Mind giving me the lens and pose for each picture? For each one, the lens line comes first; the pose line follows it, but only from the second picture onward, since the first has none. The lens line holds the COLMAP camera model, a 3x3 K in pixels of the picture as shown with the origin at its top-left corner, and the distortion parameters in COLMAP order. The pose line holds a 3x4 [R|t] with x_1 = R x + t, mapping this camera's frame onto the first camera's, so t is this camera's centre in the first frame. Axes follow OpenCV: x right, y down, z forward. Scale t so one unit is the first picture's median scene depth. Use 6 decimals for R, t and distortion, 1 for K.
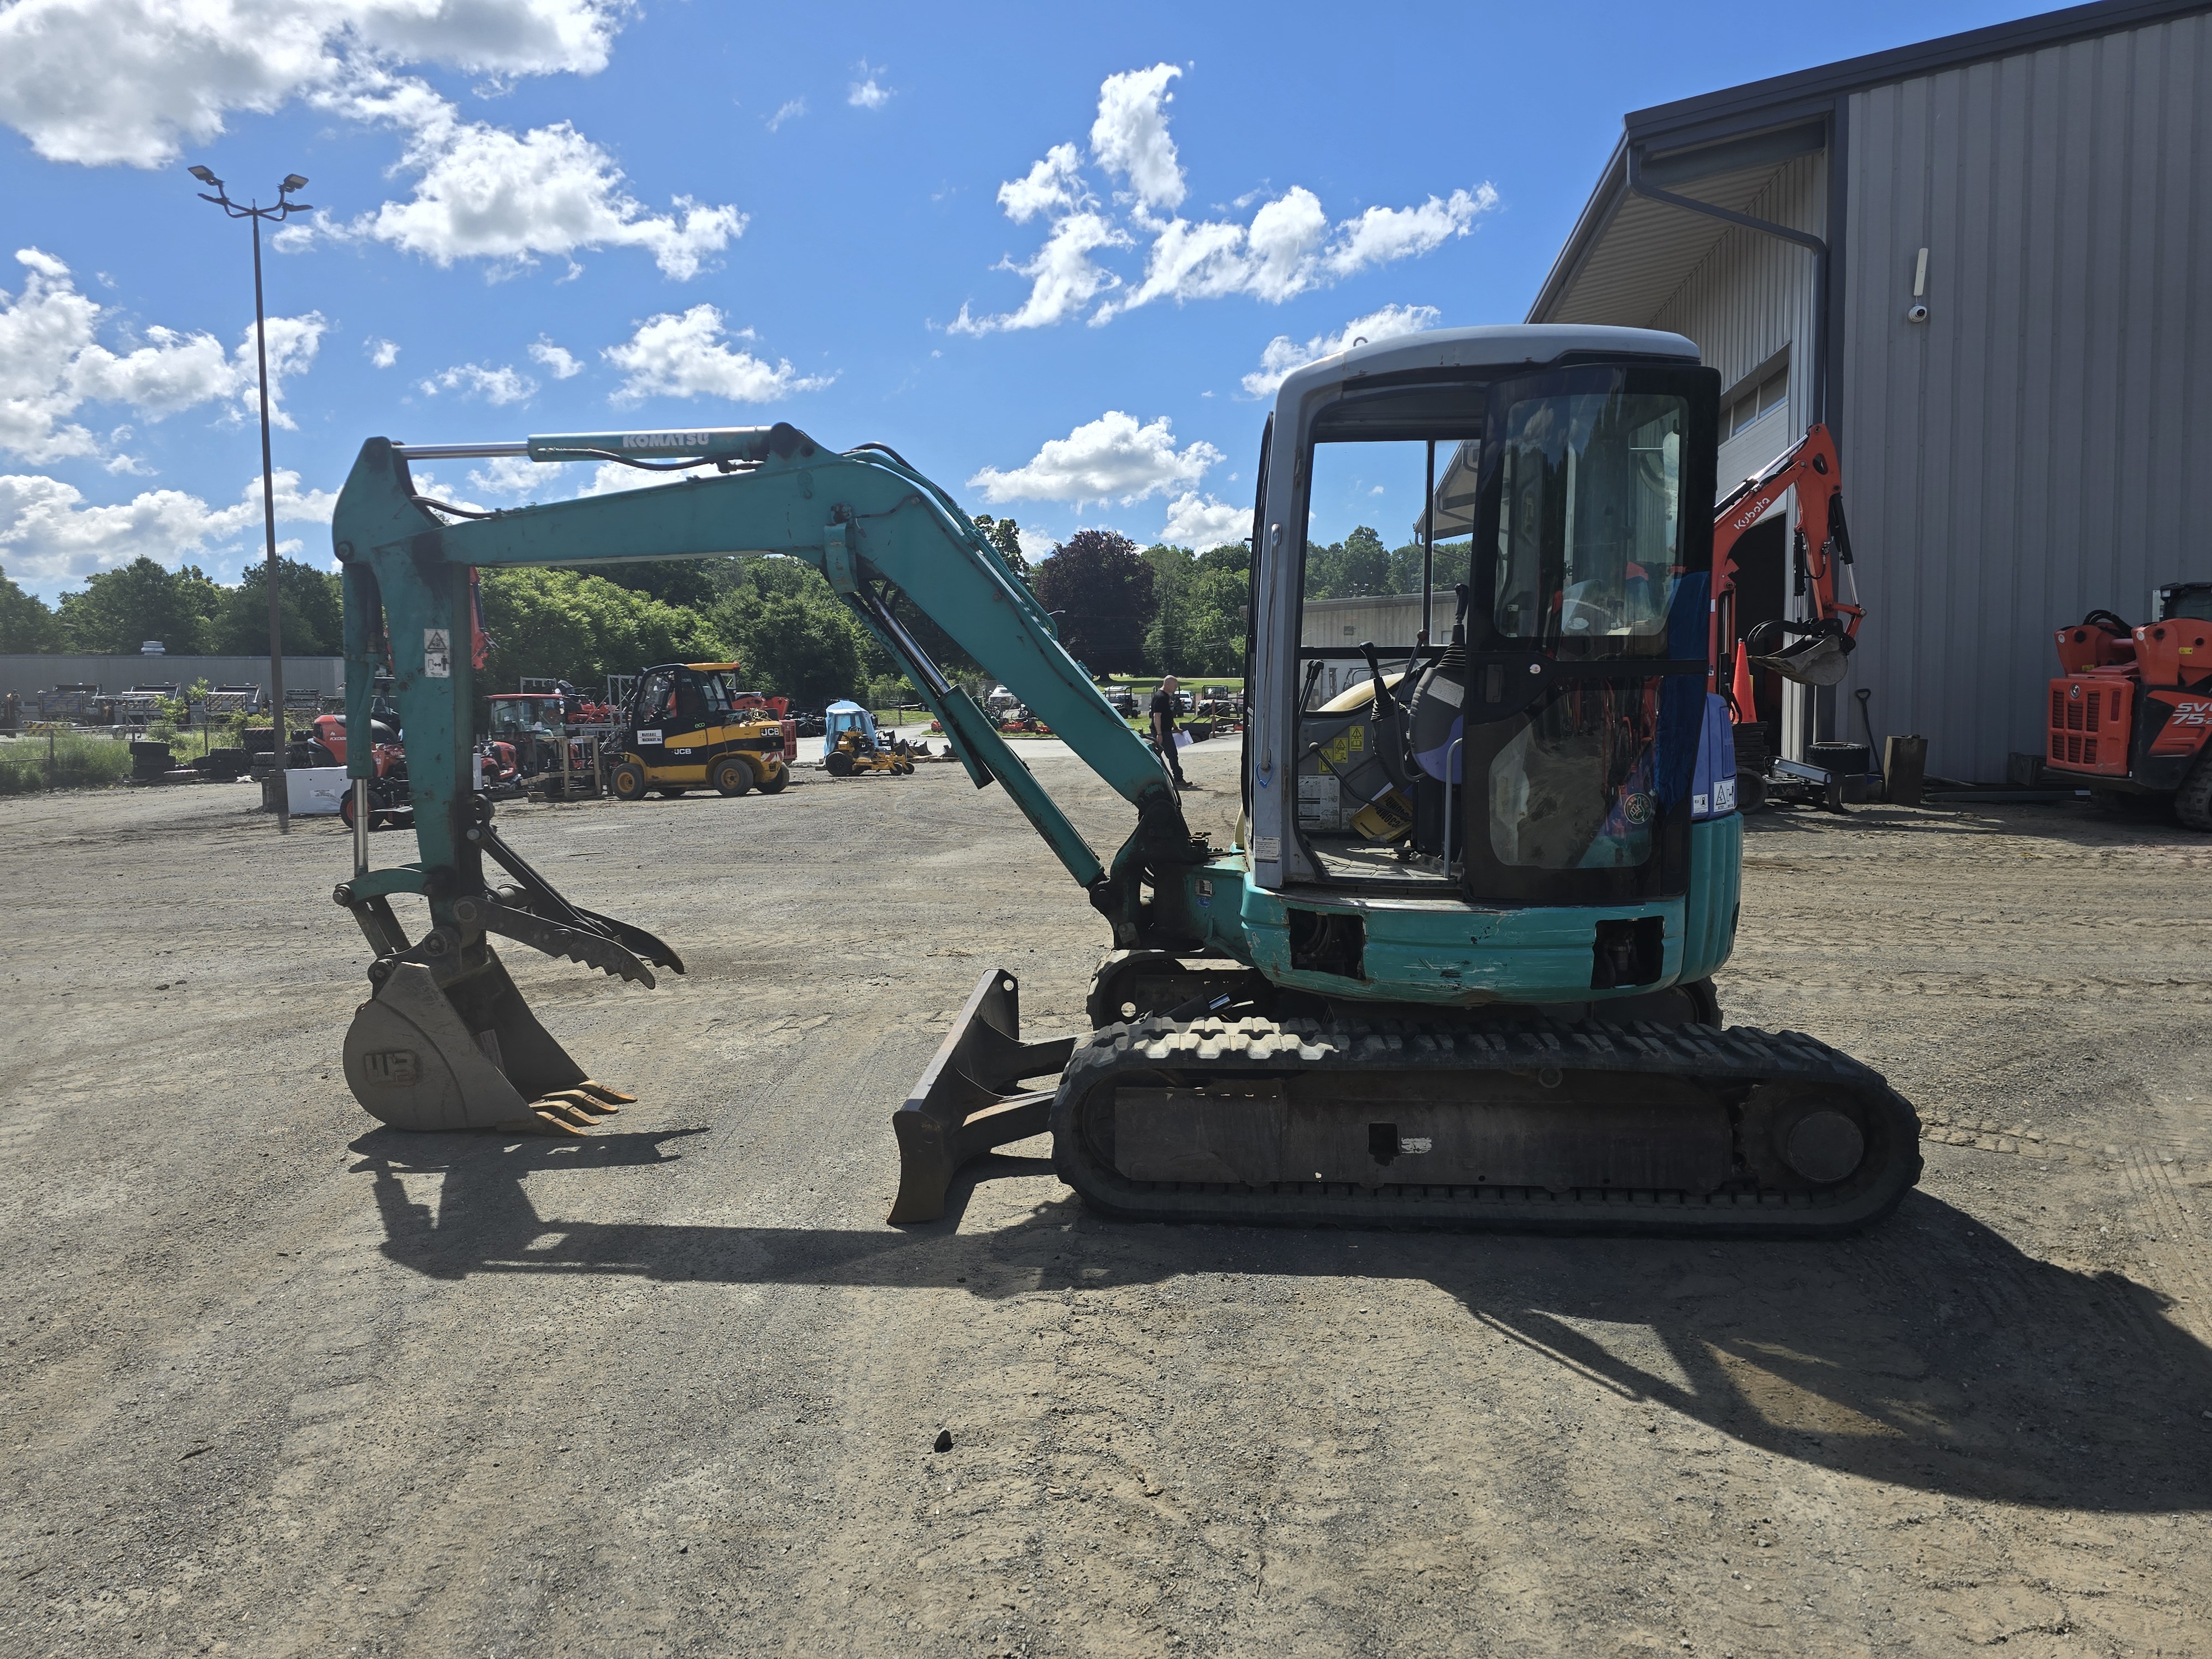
lens RADIAL K [[1483.5, 0, 1103.9], [0, 1483.5, 818.1], [0, 0, 1]] dist [0.144189, -0.194007]
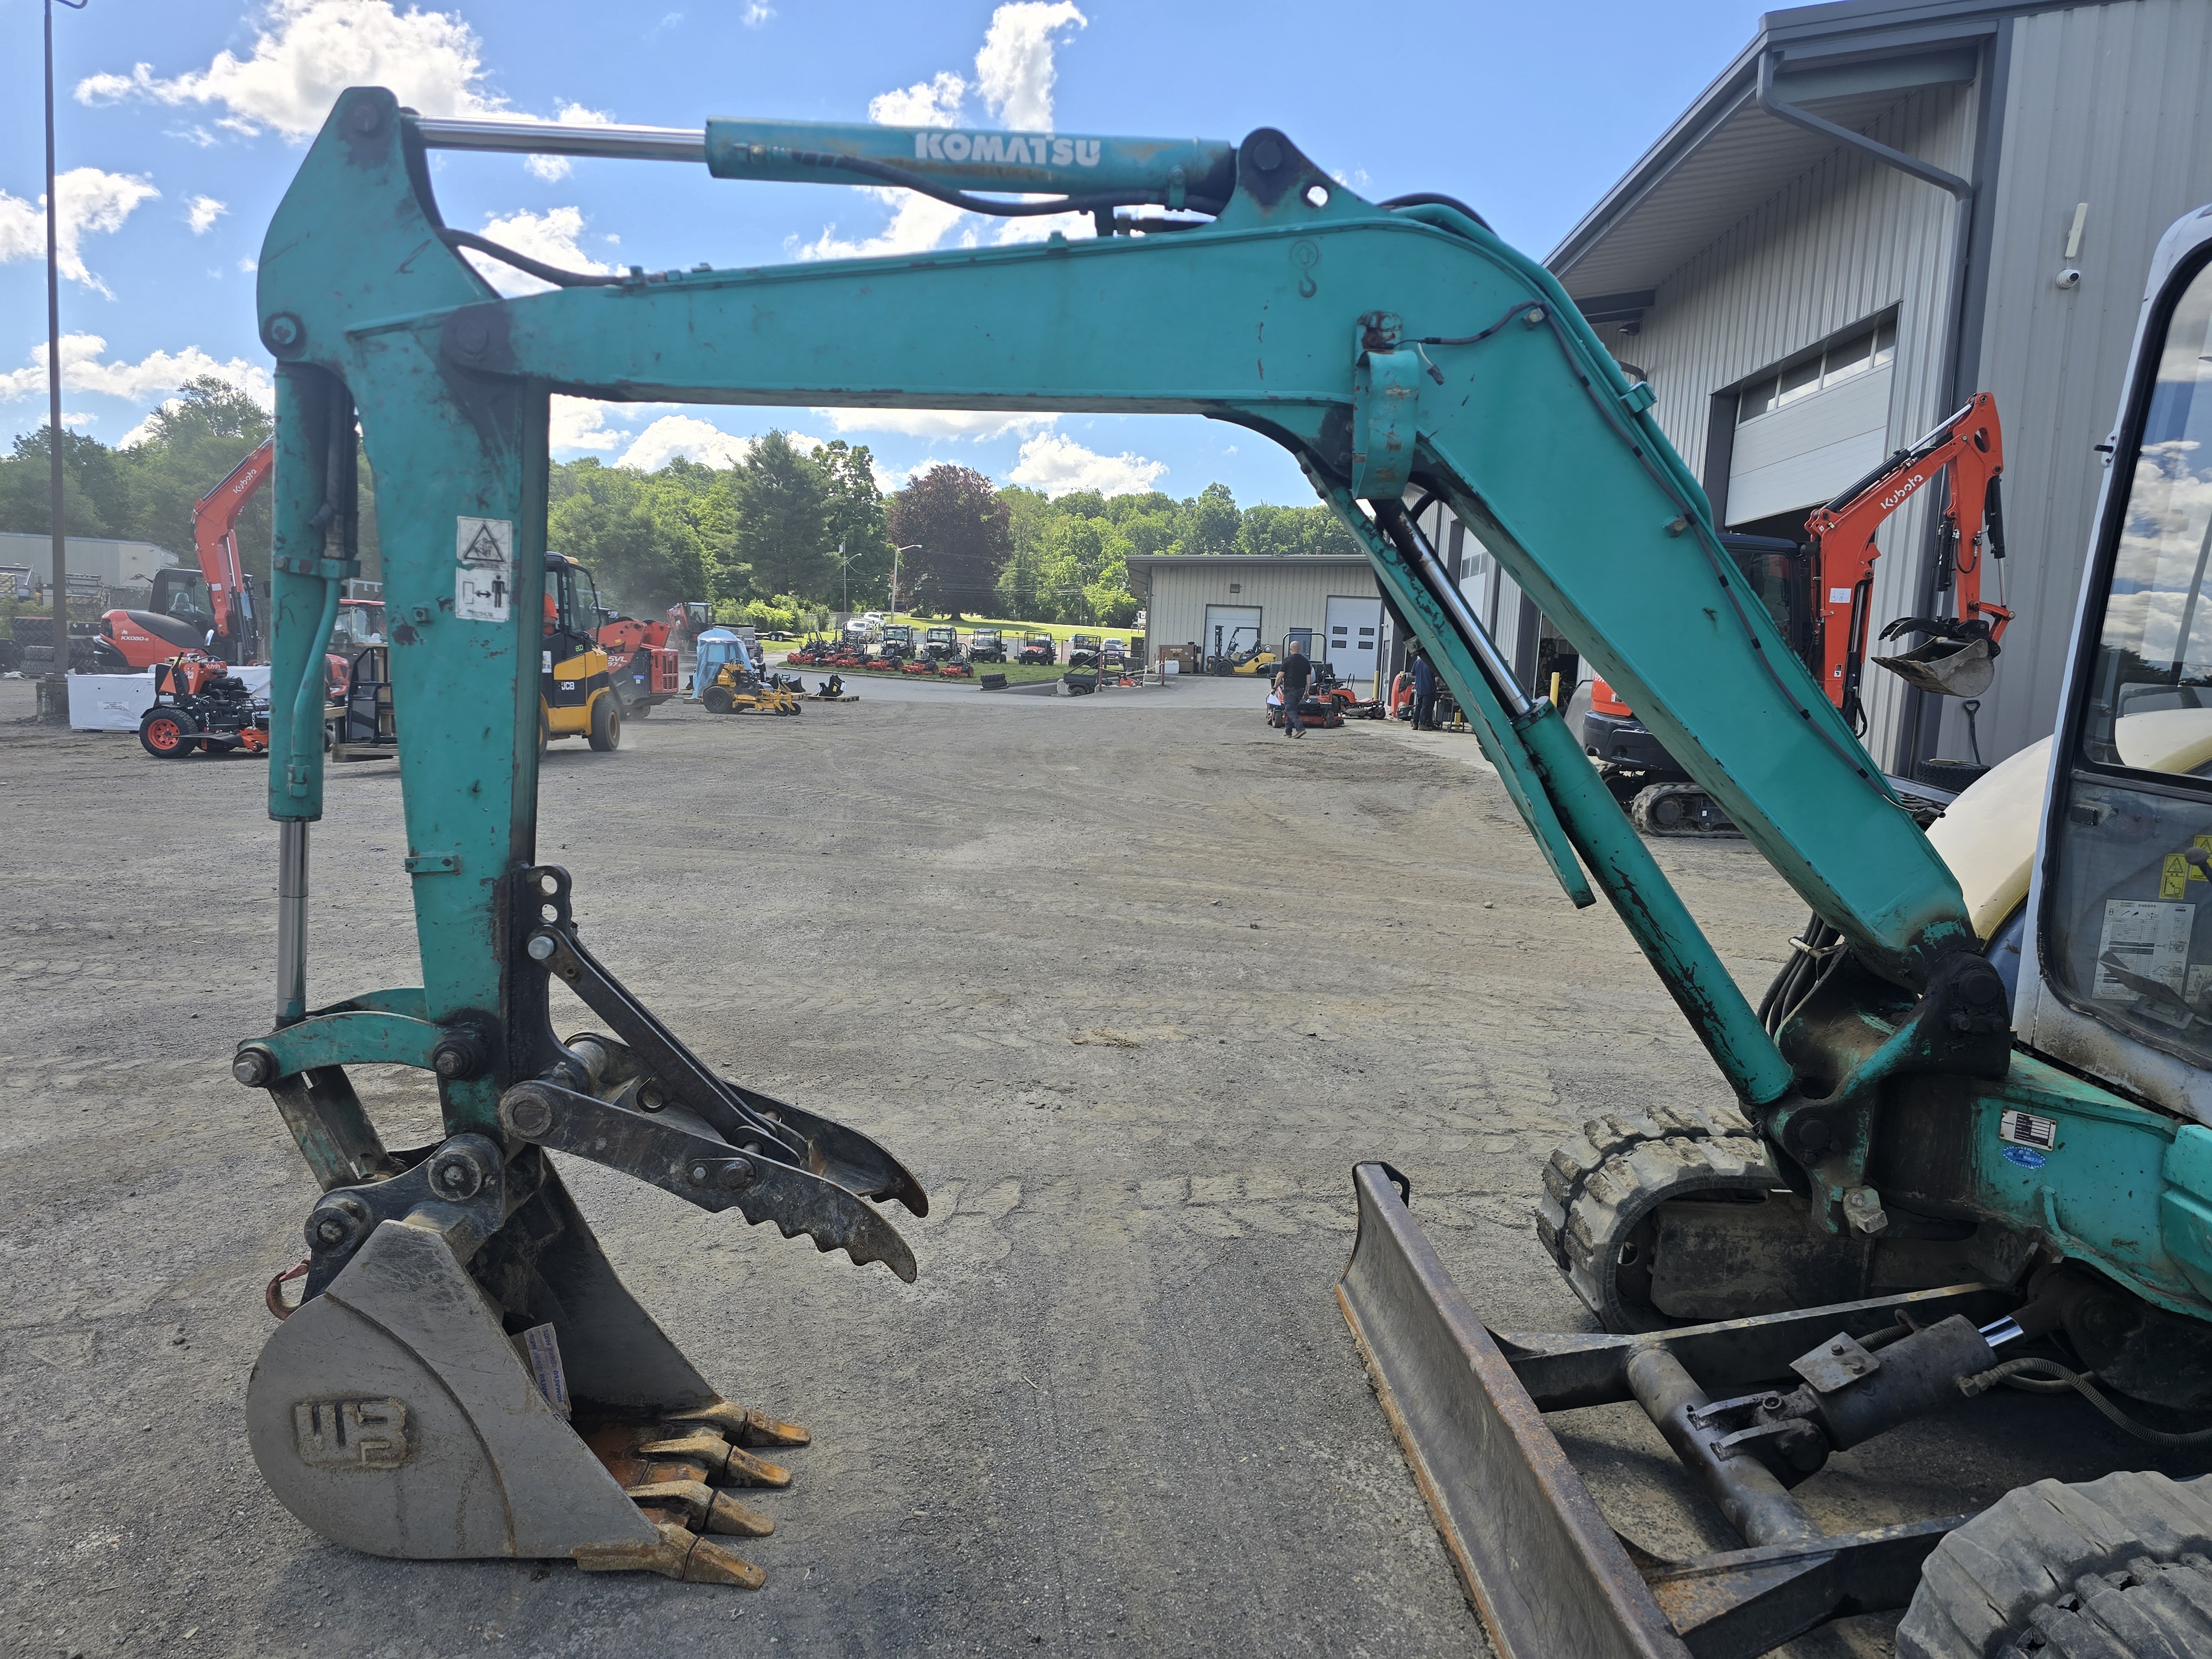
lens RADIAL K [[1485.4, 0, 1106.0], [0, 1485.4, 829.5], [0, 0, 1]] dist [0.107573, -0.100336]
pose [[0.992768, 0.048534, 0.109800, -0.220915], [-0.053337, 0.997725, 0.041239, -0.043081], [-0.107548, -0.046797, 0.993098, 0.378375]]
